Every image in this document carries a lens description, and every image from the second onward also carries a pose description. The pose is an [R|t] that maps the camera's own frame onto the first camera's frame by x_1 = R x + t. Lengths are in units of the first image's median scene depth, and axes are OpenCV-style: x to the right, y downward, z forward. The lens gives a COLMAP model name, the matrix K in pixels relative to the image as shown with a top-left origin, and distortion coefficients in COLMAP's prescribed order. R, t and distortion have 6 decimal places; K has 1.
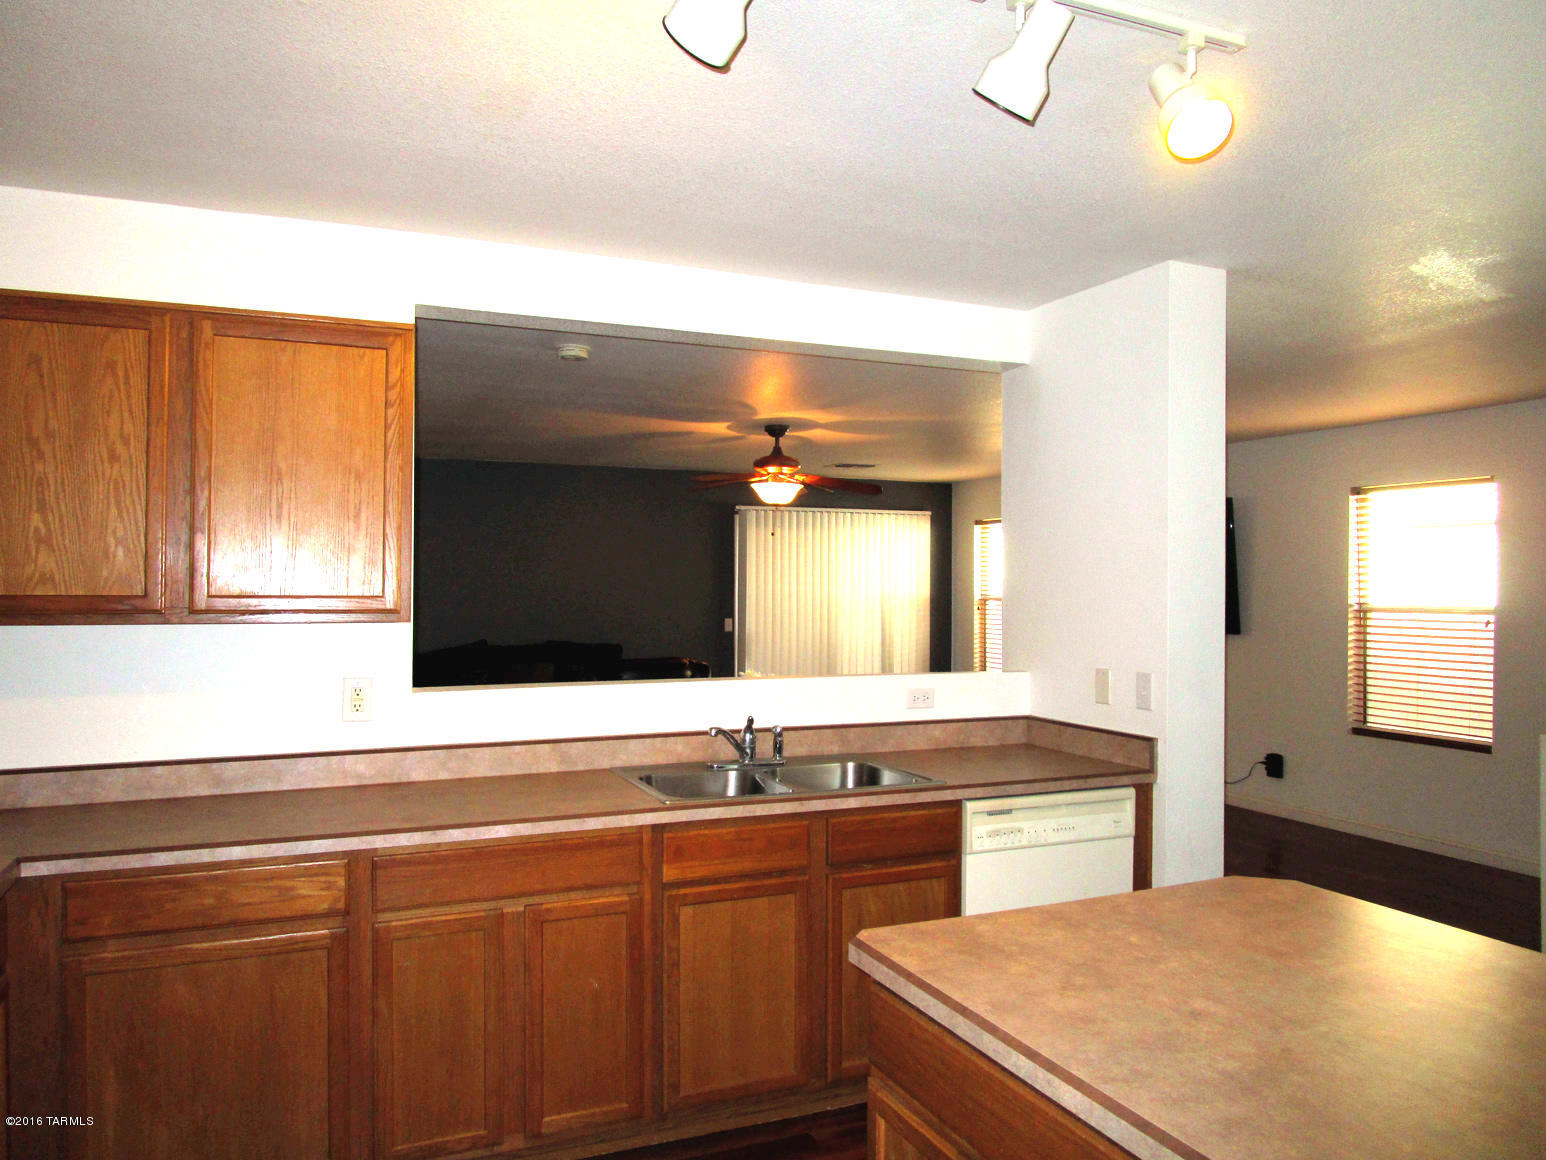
lens RADIAL K [[1090.7, 0, 745.2], [0, 1090.7, 581.8], [0, 0, 1]] dist [-0.003764, 0.000669]
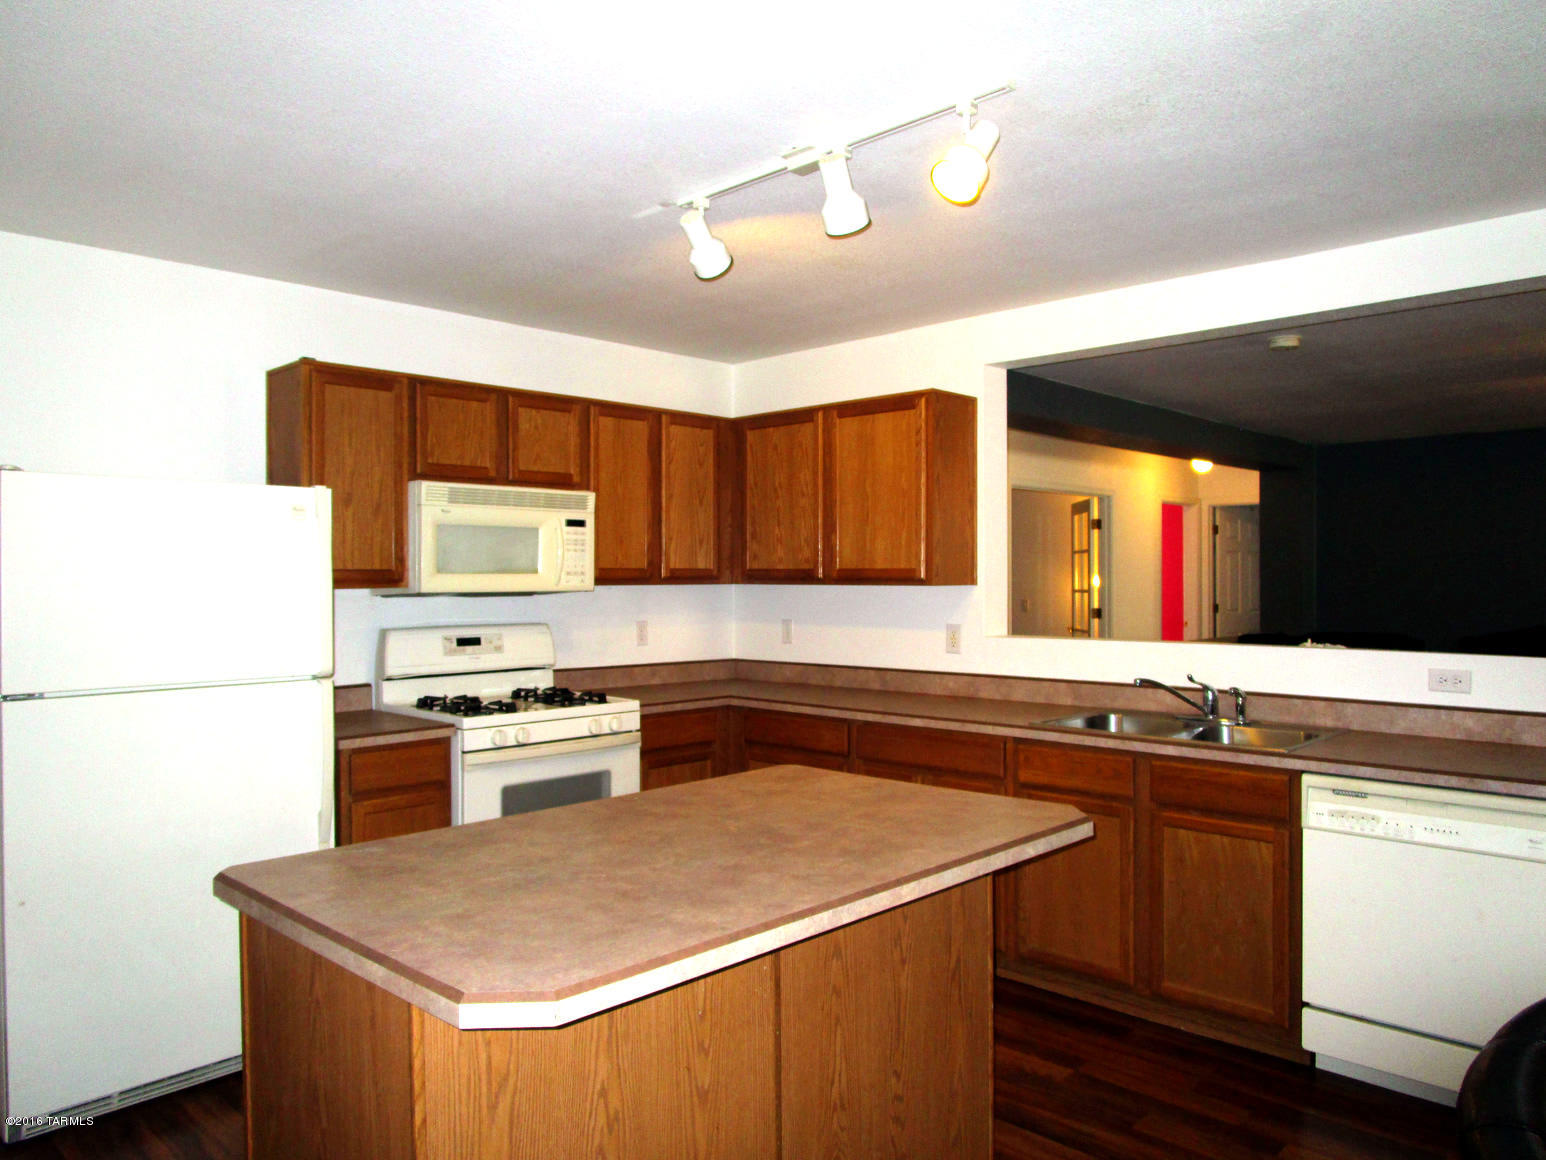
lens RADIAL K [[1095.3, 0, 773.0], [0, 1095.3, 580.0], [0, 0, 1]] dist [-0.028347, -0.000313]
pose [[0.390941, -0.002698, -0.920412, 0.900418], [0.007629, 0.999971, 0.000309, 0.024653], [0.920384, -0.007143, 0.390950, 0.184838]]
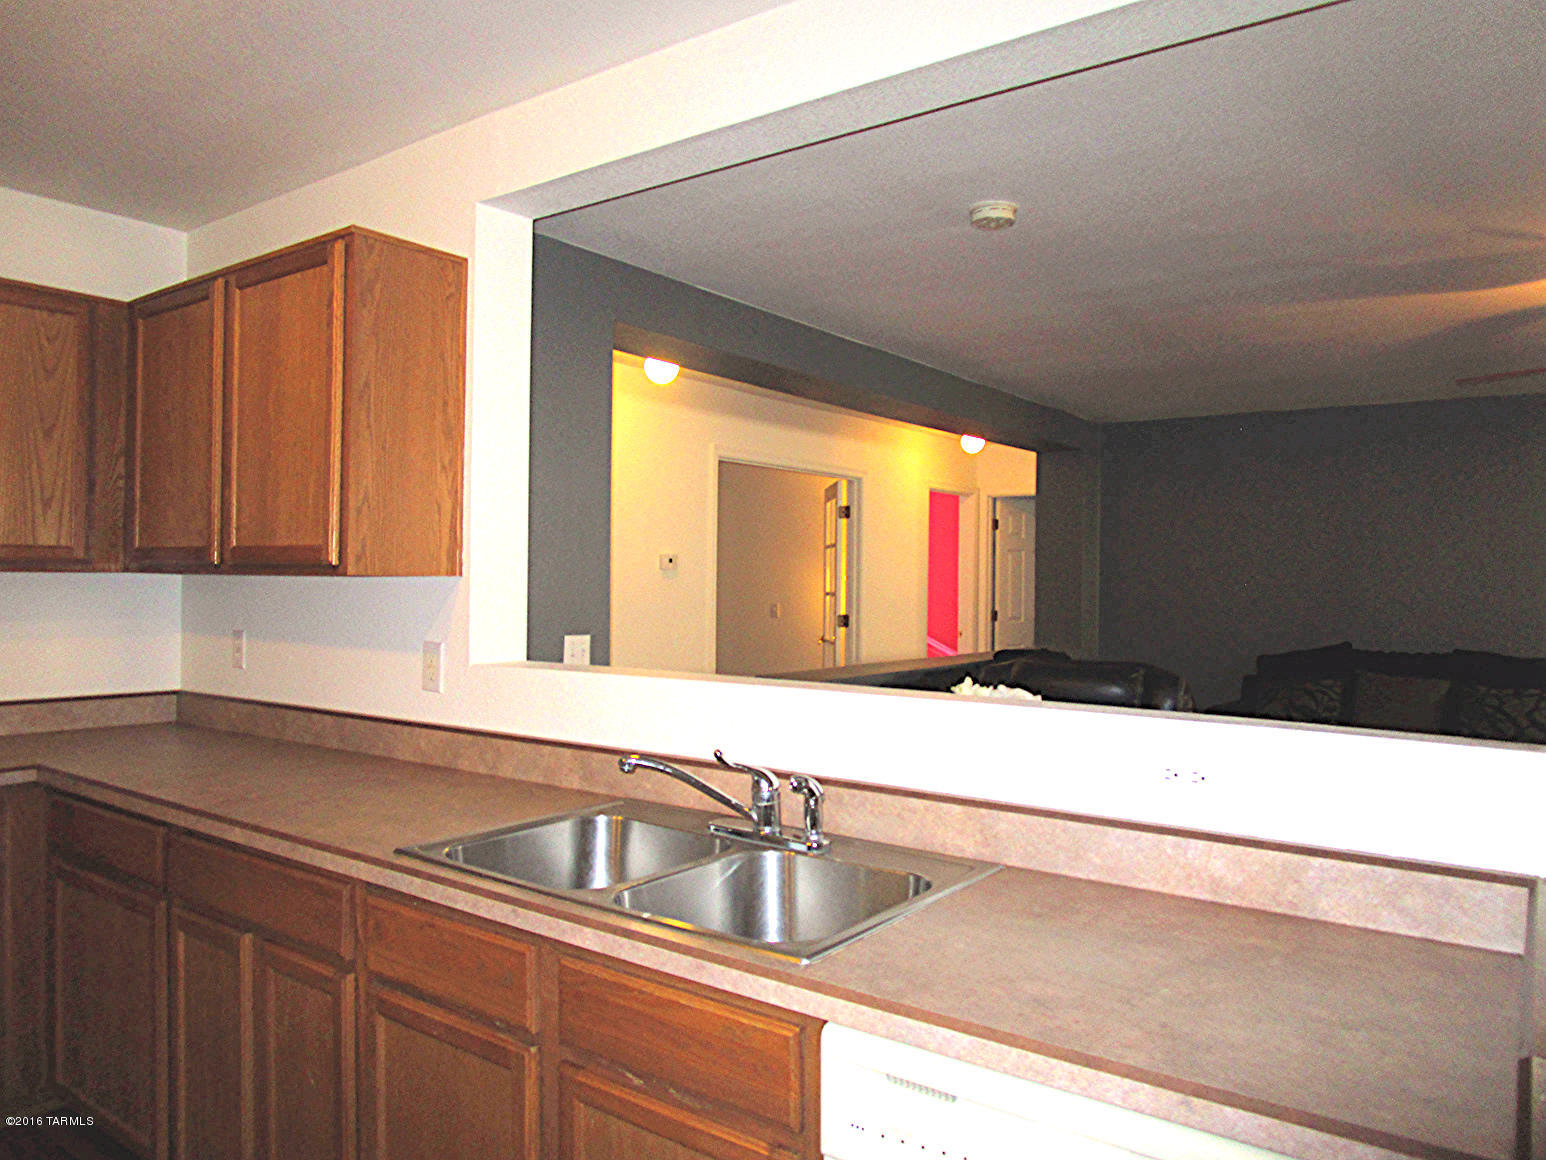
lens RADIAL K [[1095.3, 0, 773.0], [0, 1095.3, 580.0], [0, 0, 1]] dist [-0.028347, -0.000313]
pose [[0.509640, 0.000394, -0.860388, 0.536215], [-0.003913, 0.999991, -0.001860, 0.036296], [0.860379, 0.004314, 0.509637, 0.766115]]
